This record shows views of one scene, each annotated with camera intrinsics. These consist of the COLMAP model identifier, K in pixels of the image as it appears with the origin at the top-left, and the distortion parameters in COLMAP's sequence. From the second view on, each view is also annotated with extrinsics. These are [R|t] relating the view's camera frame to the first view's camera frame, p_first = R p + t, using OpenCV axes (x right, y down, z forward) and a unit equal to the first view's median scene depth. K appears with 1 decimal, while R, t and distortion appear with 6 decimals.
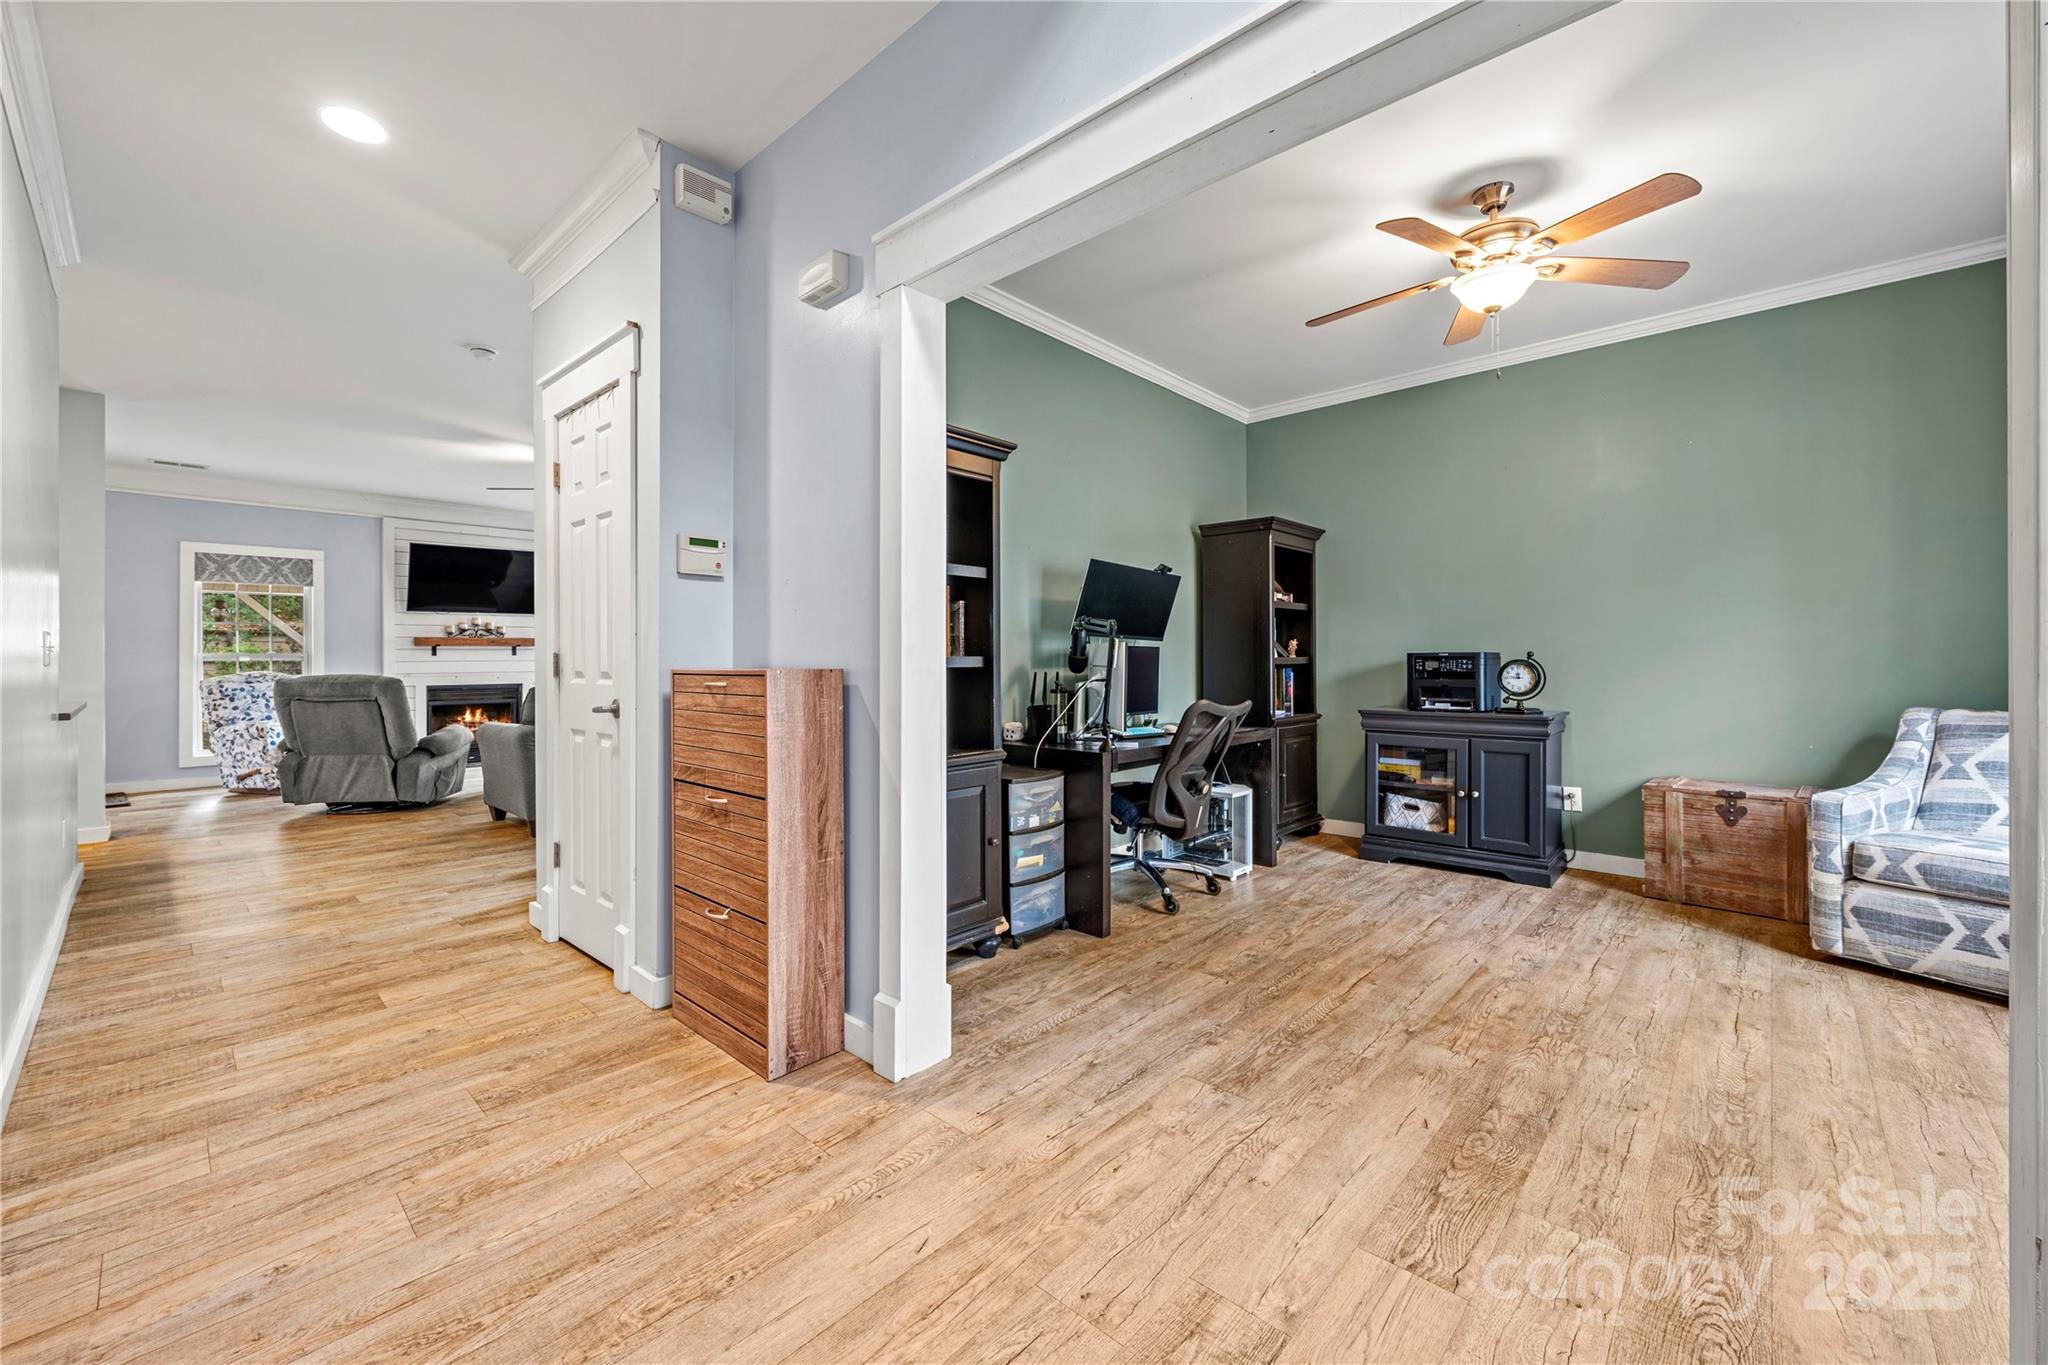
lens RADIAL K [[812.4, 0, 1014.0], [0, 812.4, 662.4], [0, 0, 1]] dist [0.002173, 0.000653]
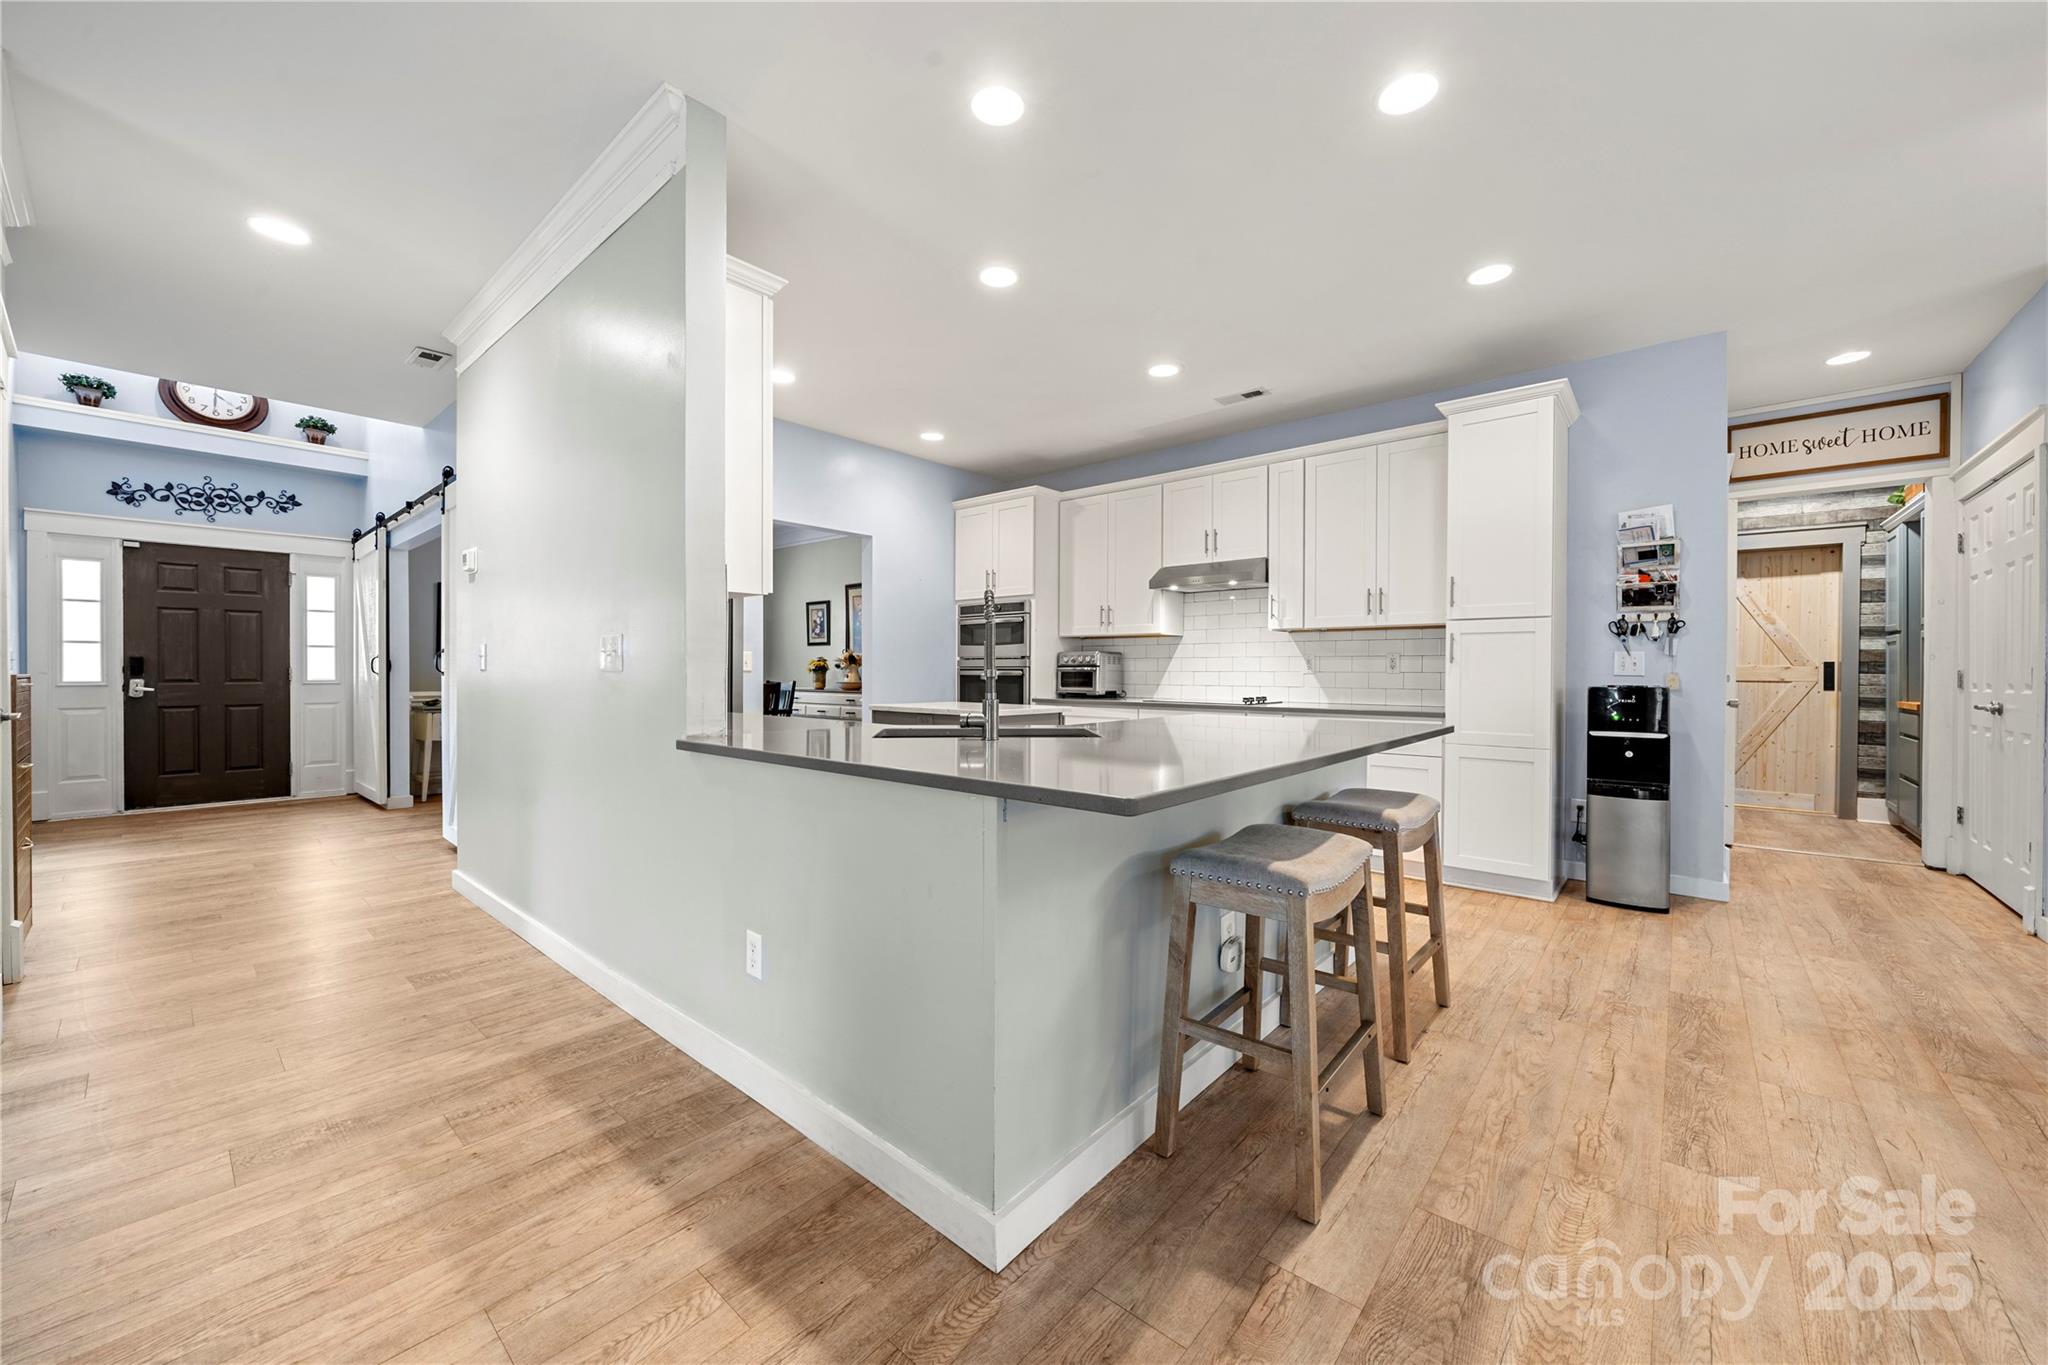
lens RADIAL K [[765.8, 0, 1017.0], [0, 765.8, 673.5], [0, 0, 1]] dist [-0.002404, -0.000145]
pose [[-0.999261, 0.002071, -0.038391, -0.815096], [0.001736, 0.999960, 0.008759, 0.000271], [0.038407, 0.008686, -0.999224, 0.954122]]
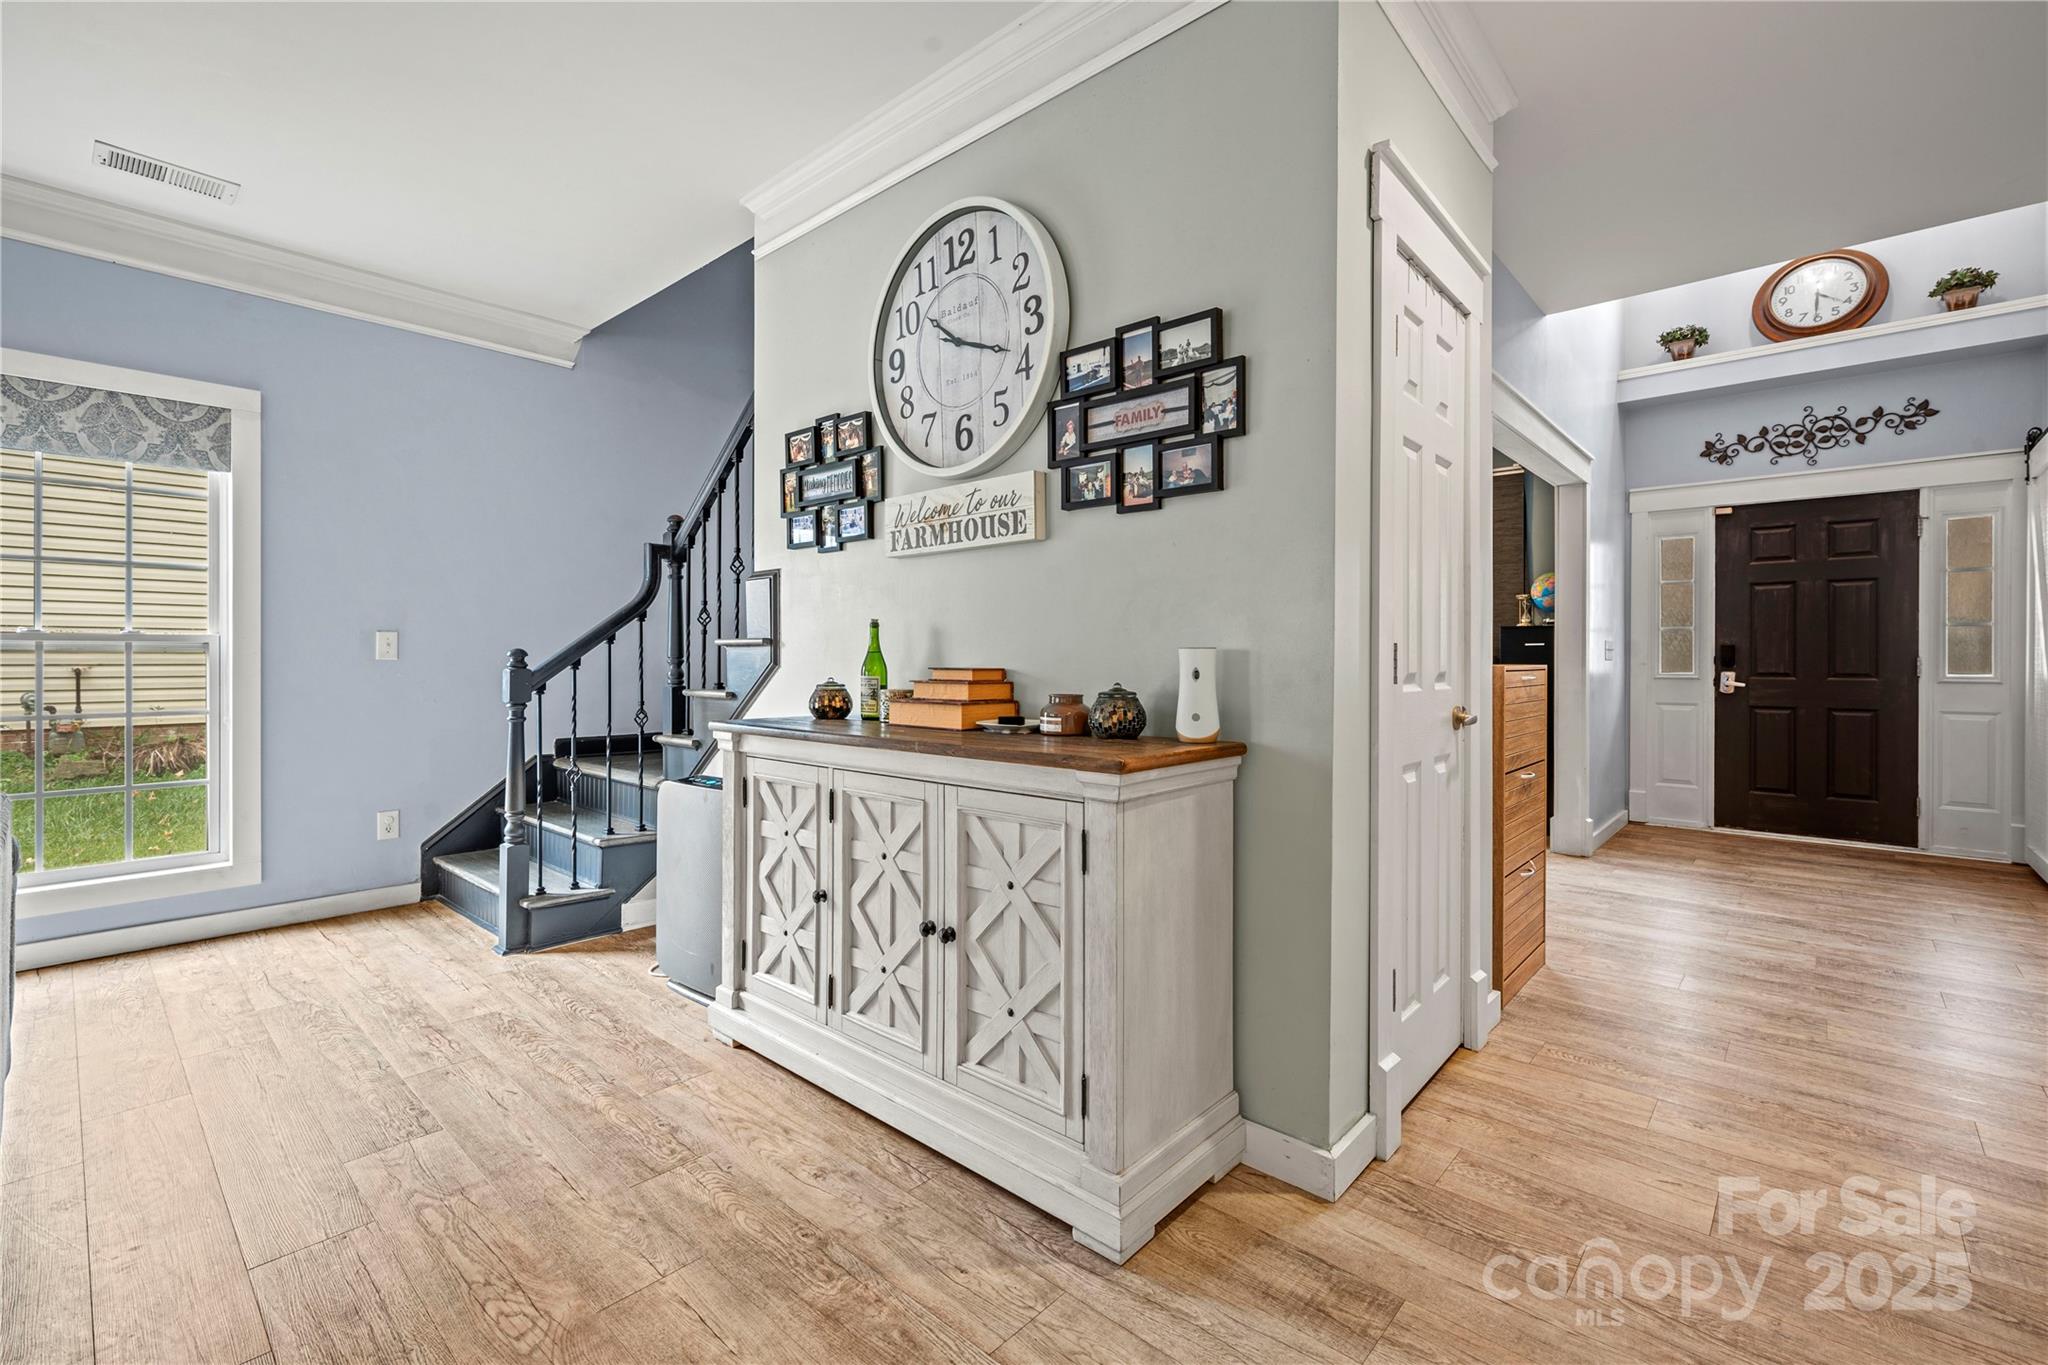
lens RADIAL K [[885.4, 0, 1027.7], [0, 885.4, 664.8], [0, 0, 1]] dist [-0.000109, 0.000145]
pose [[-0.021330, -0.002873, 0.999768, -0.655913], [0.003432, 0.999990, 0.002947, 0.001071], [-0.999767, 0.003494, -0.021320, 0.701844]]
